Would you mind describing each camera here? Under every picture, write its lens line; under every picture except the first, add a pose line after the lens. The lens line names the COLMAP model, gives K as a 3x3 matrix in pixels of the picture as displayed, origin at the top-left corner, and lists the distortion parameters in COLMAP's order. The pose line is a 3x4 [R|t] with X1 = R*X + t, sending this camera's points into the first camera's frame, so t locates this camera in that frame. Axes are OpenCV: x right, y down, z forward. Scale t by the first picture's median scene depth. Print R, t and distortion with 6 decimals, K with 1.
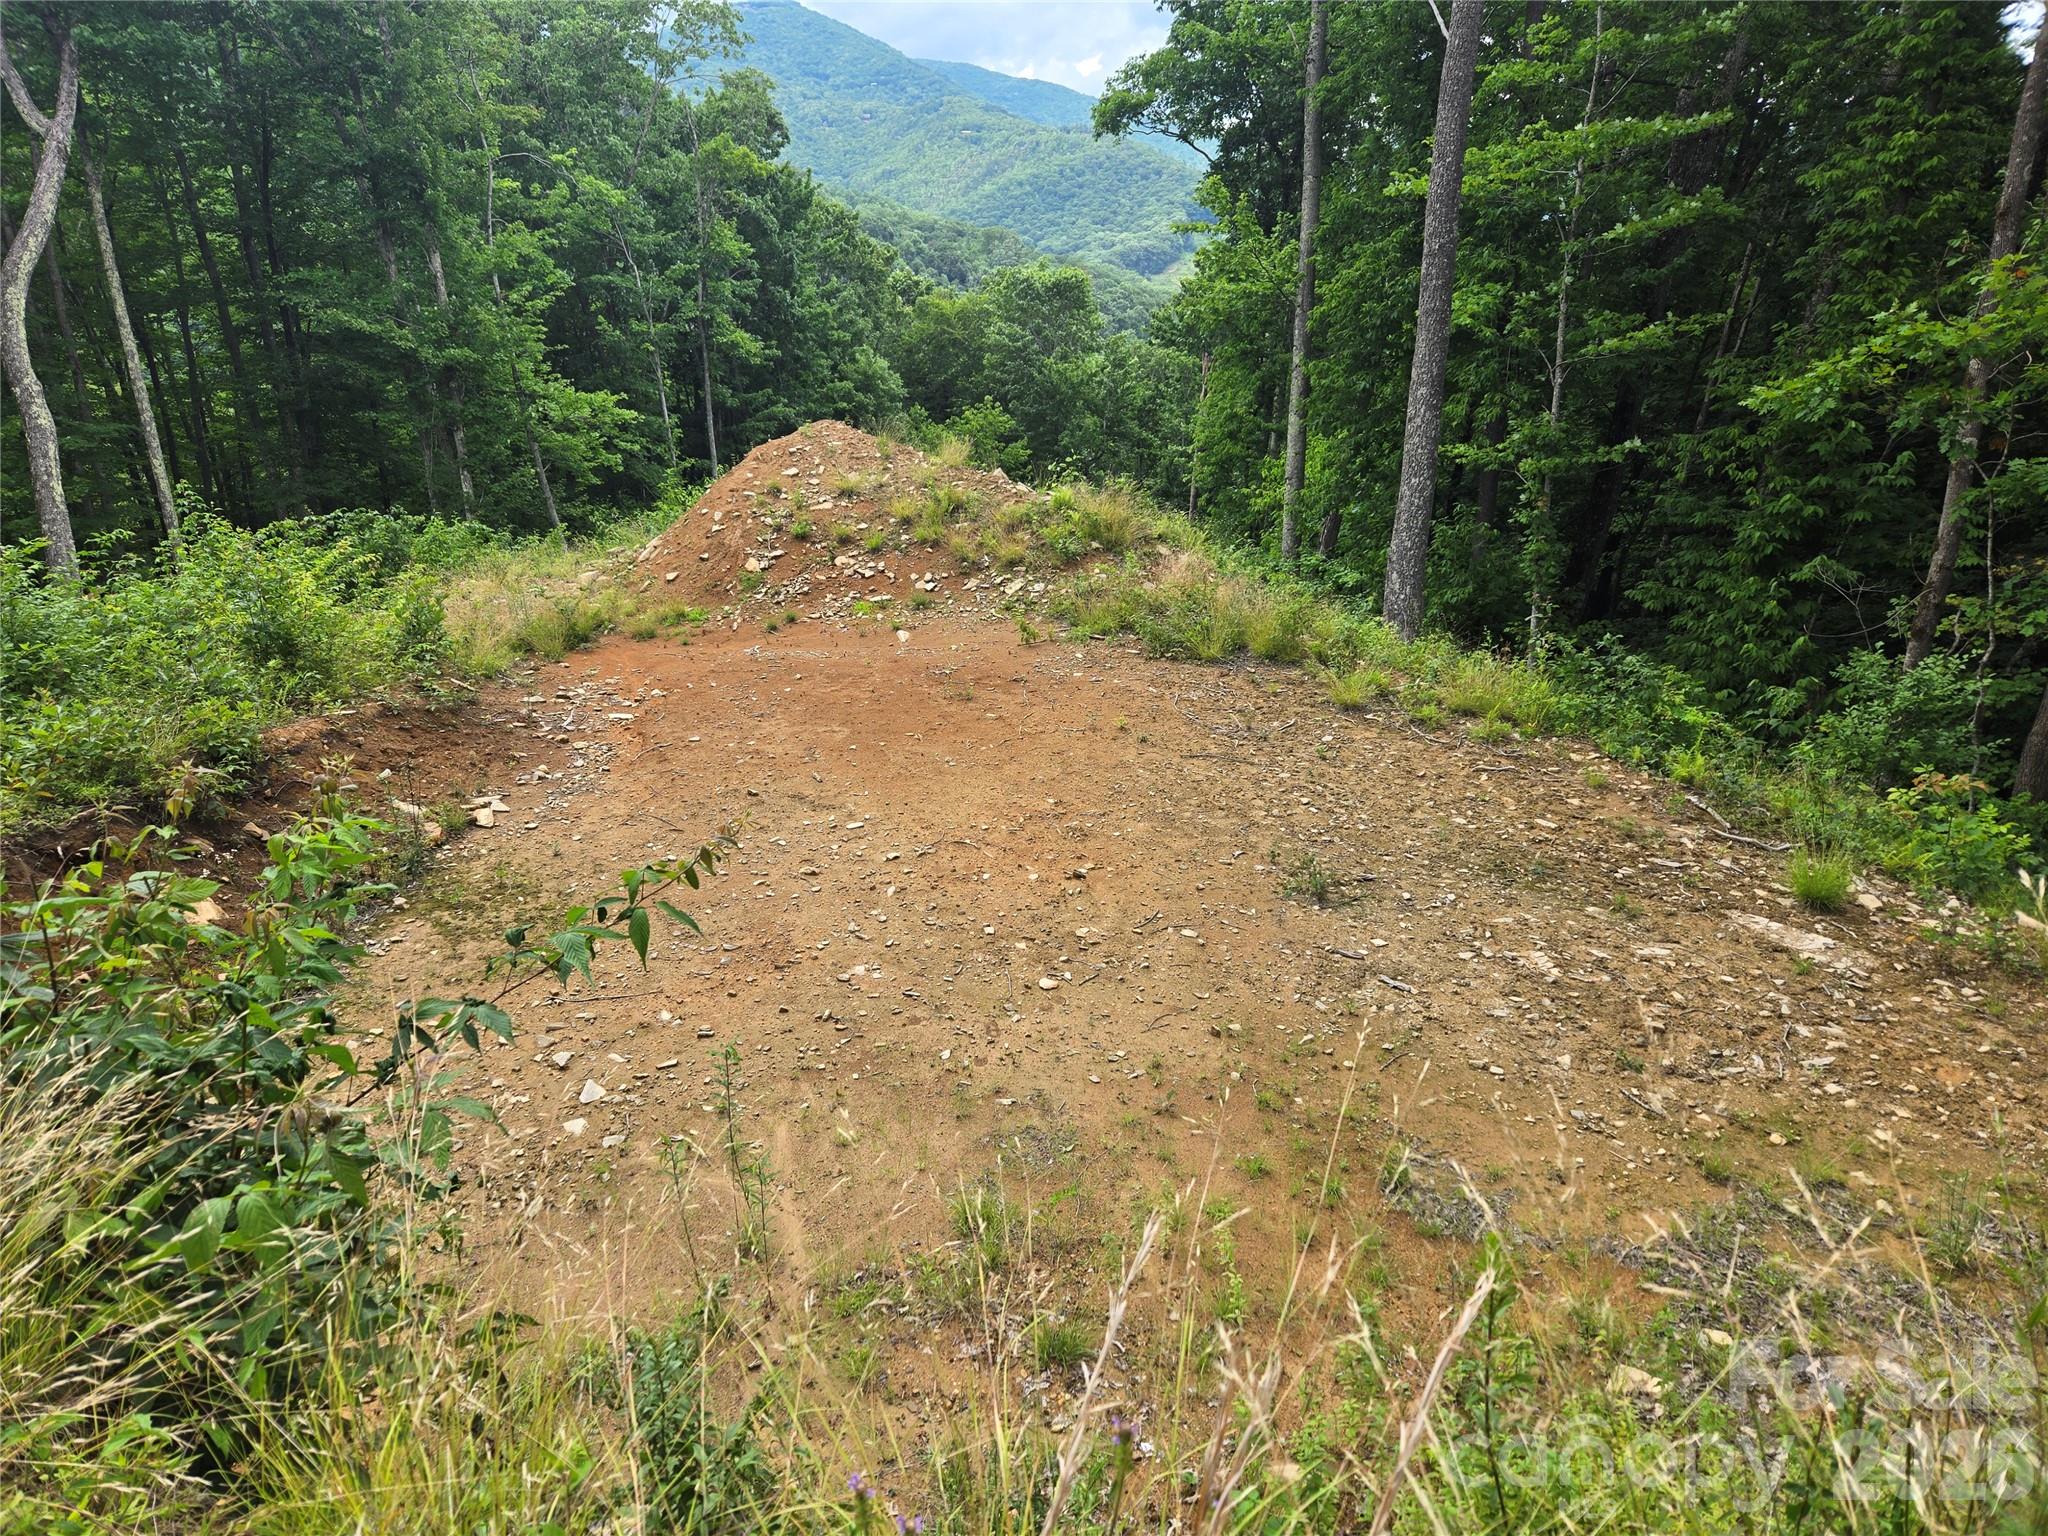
lens RADIAL K [[1364.3, 0, 1011.9], [0, 1364.3, 758.7], [0, 0, 1]] dist [0.096193, -0.089734]
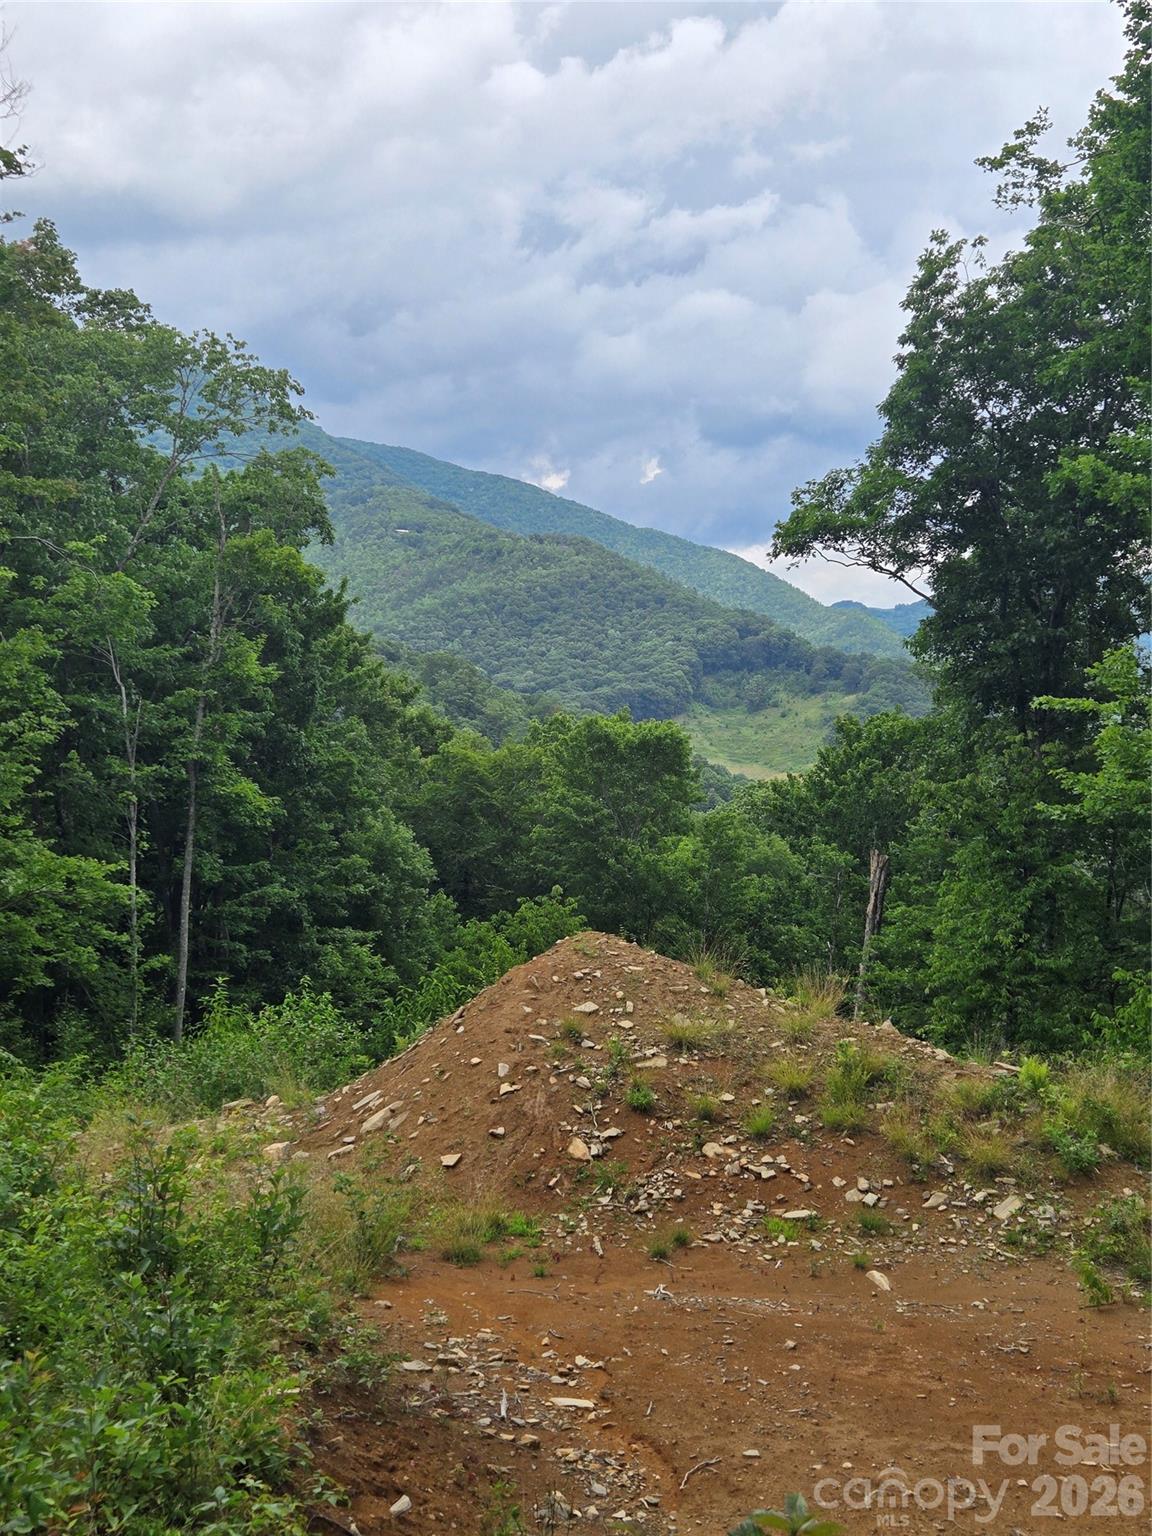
lens RADIAL K [[2039.7, 0, 576.0], [0, 2039.7, 768.0], [0, 0, 1]] dist [0.090560, -0.023401]
pose [[0.995780, 0.067268, 0.062423, -0.280420], [-0.044755, 0.949816, -0.309592, -0.011998], [-0.080116, 0.305492, 0.948818, 0.015994]]
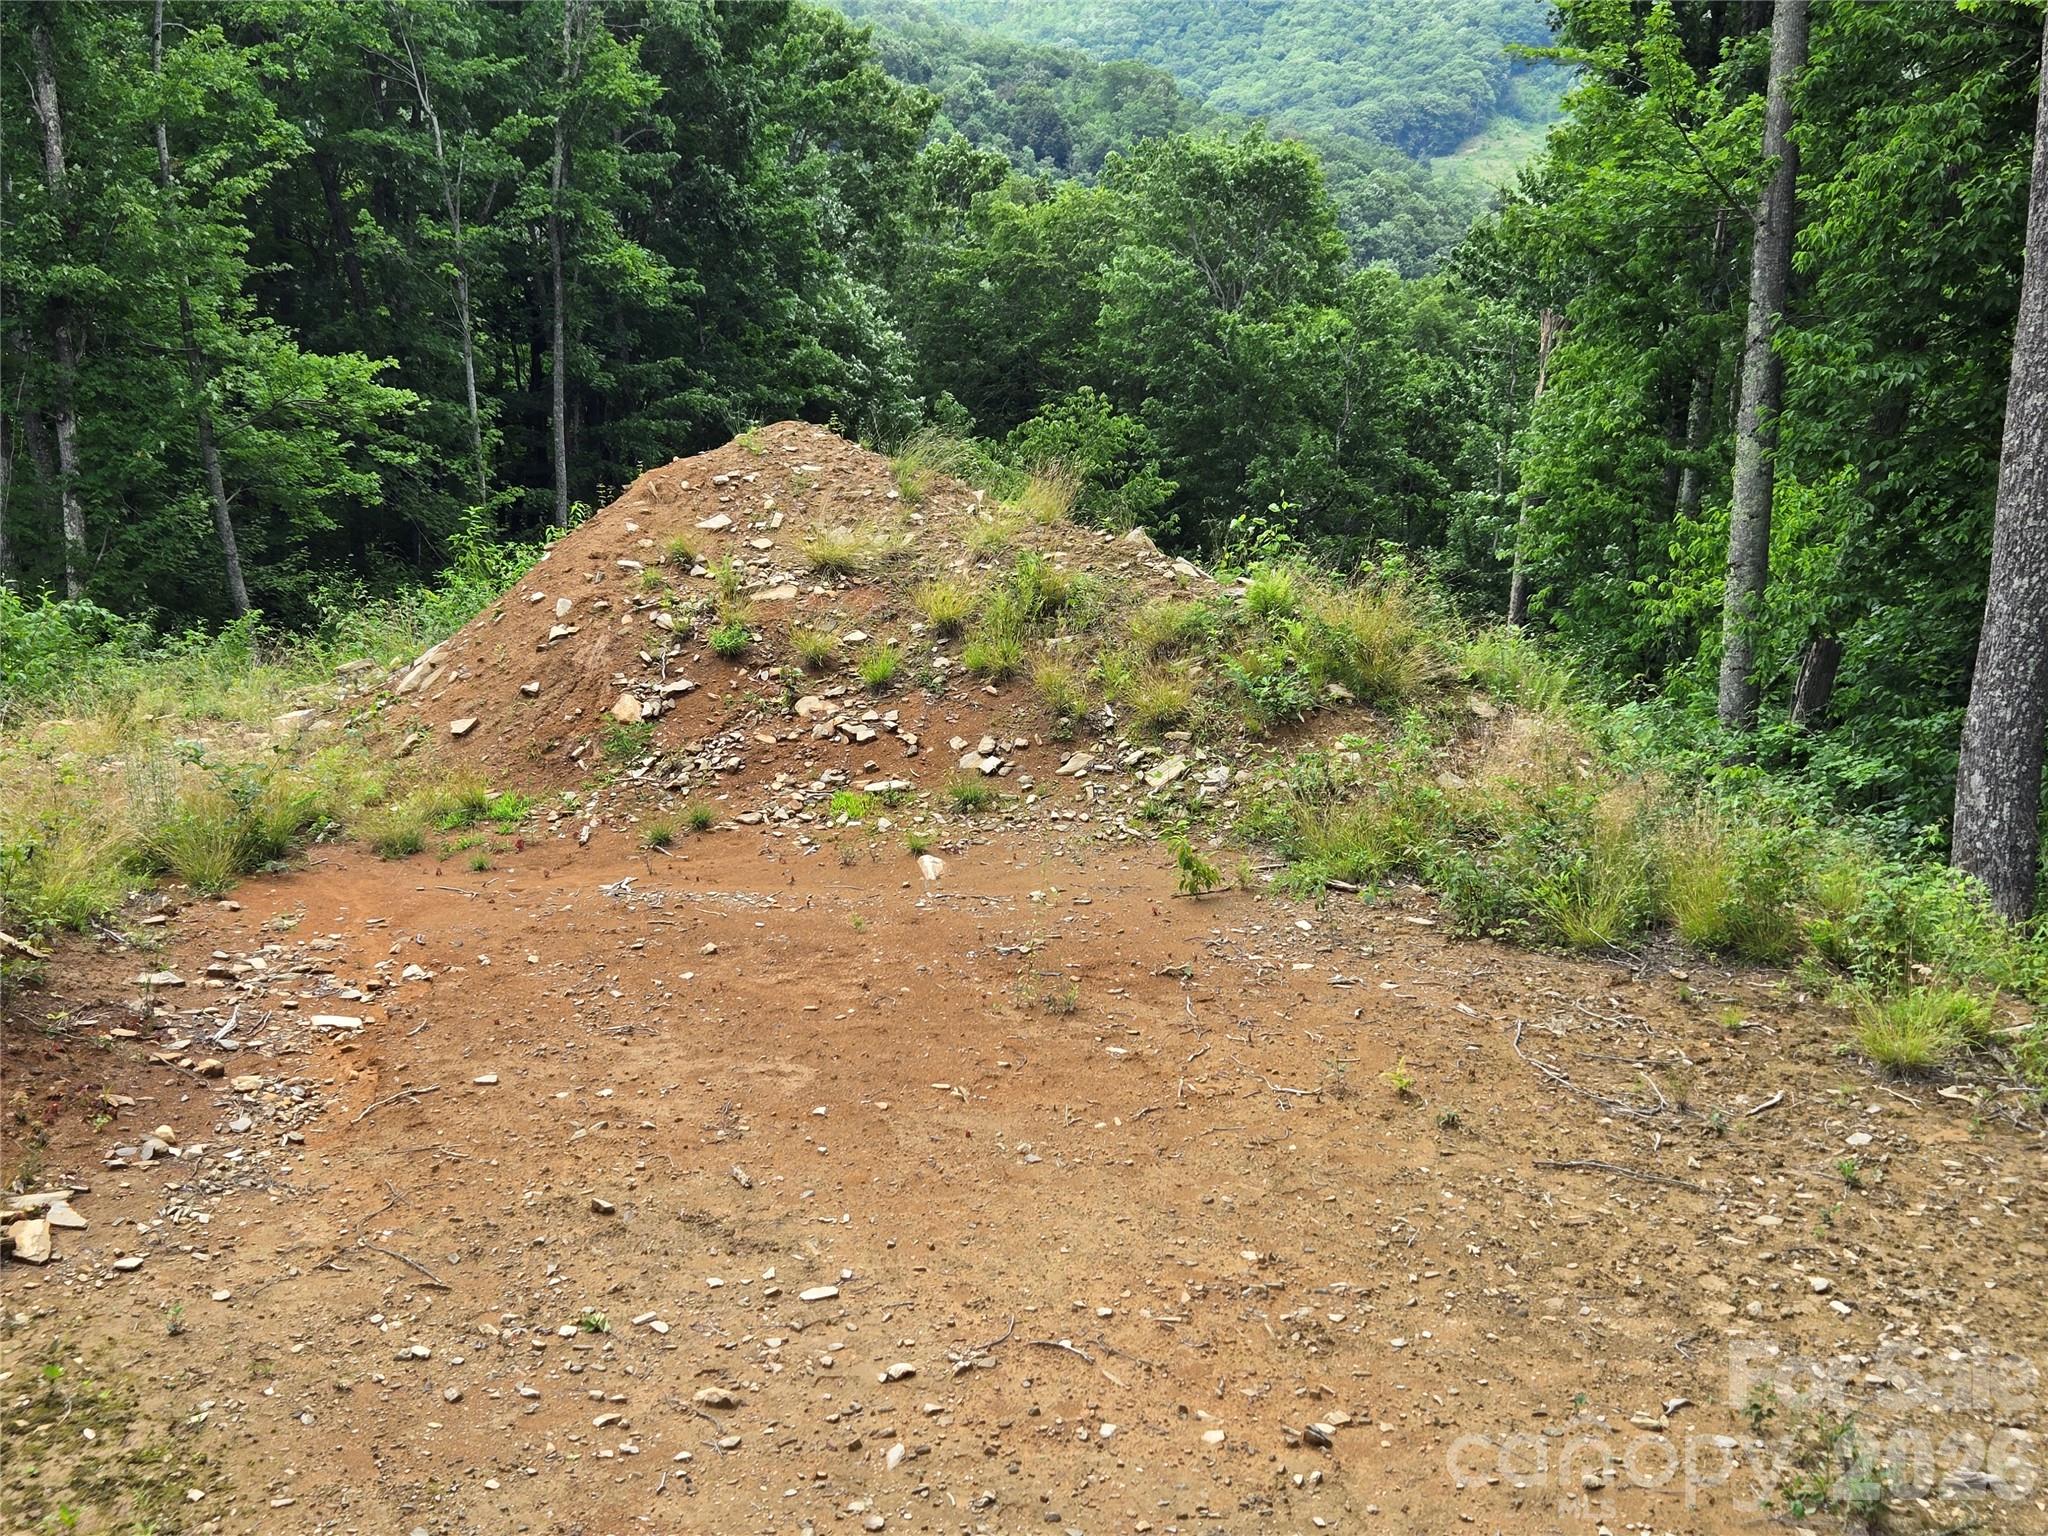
lens RADIAL K [[2758.0, 0, 991.5], [0, 2758.0, 774.0], [0, 0, 1]] dist [0.128162, -0.254456]
pose [[0.998043, 0.035730, -0.051322, -0.009698], [-0.041433, 0.992531, -0.114740, -0.011680], [0.046839, 0.116642, 0.992069, 0.037760]]
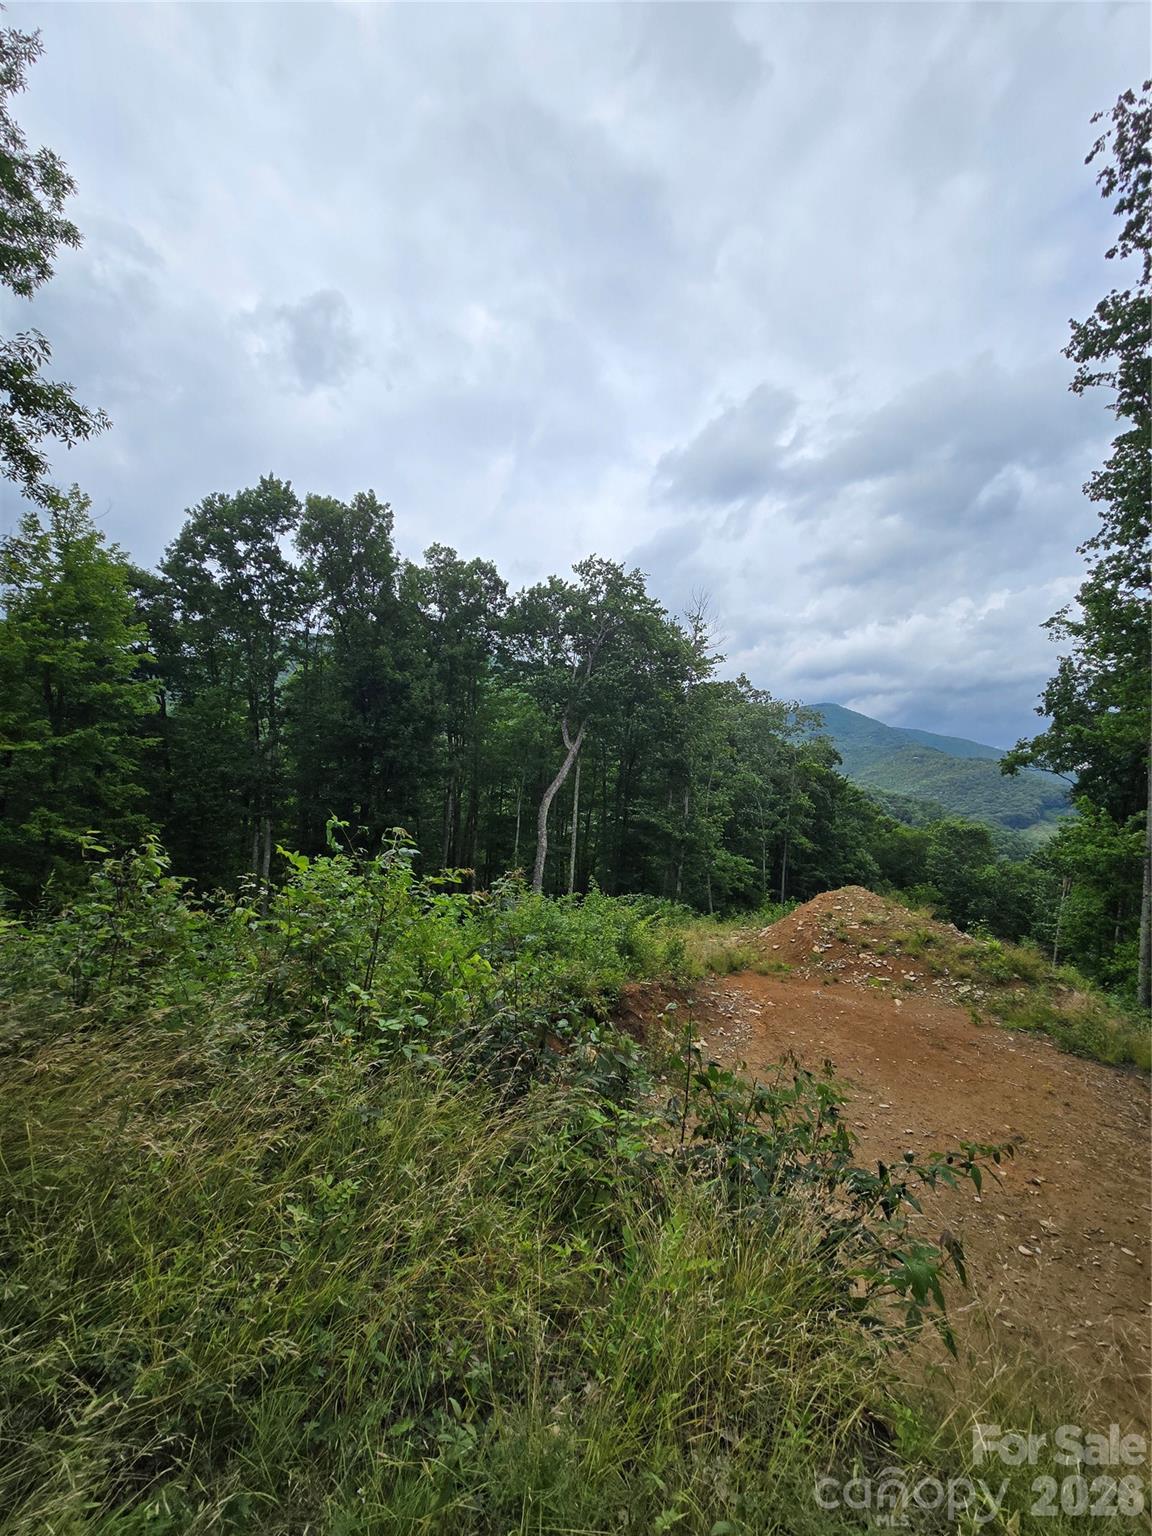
lens RADIAL K [[627.8, 0, 579.7], [0, 627.8, 775.0], [0, 0, 1]] dist [-0.000635, 0.000758]
pose [[0.866441, 0.063618, -0.495210, -0.047457], [-0.245023, 0.918376, -0.310723, 0.000819], [0.435021, 0.390561, 0.811306, -0.040716]]
